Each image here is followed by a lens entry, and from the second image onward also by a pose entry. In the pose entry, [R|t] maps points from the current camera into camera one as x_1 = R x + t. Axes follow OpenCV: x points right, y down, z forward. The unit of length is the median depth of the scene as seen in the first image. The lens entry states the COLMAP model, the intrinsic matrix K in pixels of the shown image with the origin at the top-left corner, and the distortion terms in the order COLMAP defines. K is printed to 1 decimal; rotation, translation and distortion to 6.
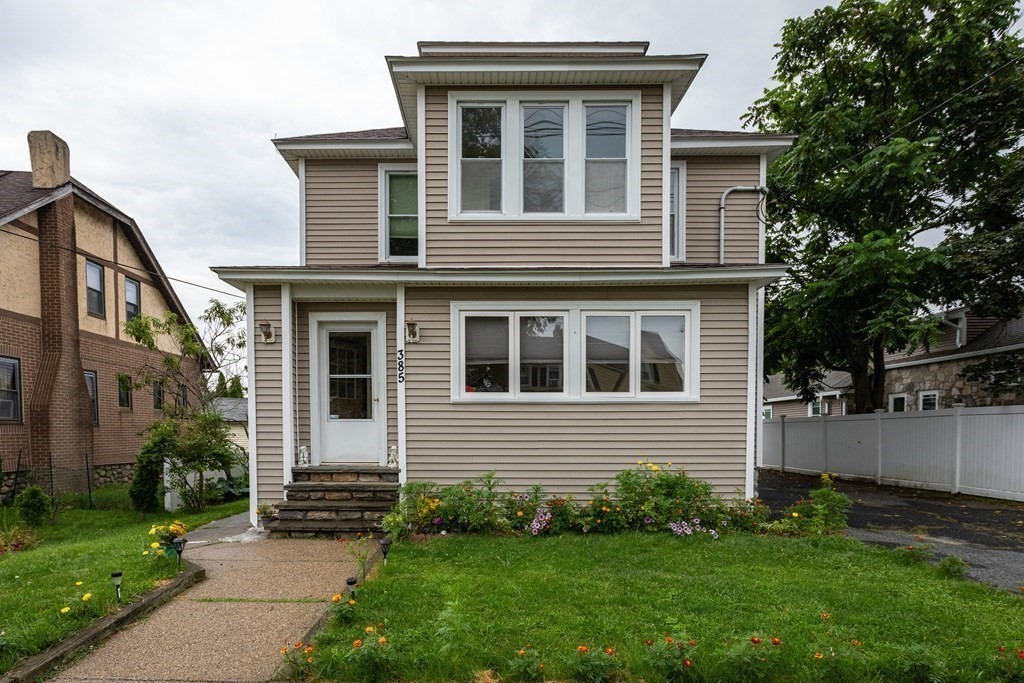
lens RADIAL K [[540.3, 0, 510.3], [0, 540.3, 374.4], [0, 0, 1]] dist [-0.000865, -0.000196]
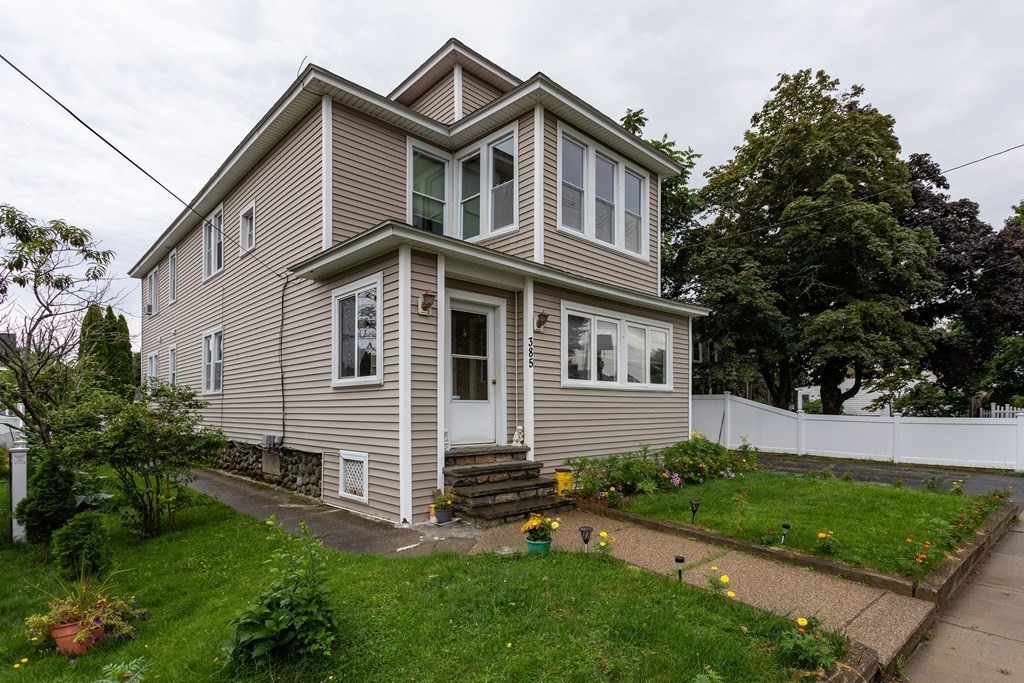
lens RADIAL K [[491.5, 0, 509.9], [0, 491.5, 336.5], [0, 0, 1]] dist [0.000355, -0.000039]
pose [[0.739436, 0.097282, 0.666161, -0.891692], [-0.071717, 0.995256, -0.065737, 0.021084], [-0.669396, 0.000833, 0.742905, 0.289454]]
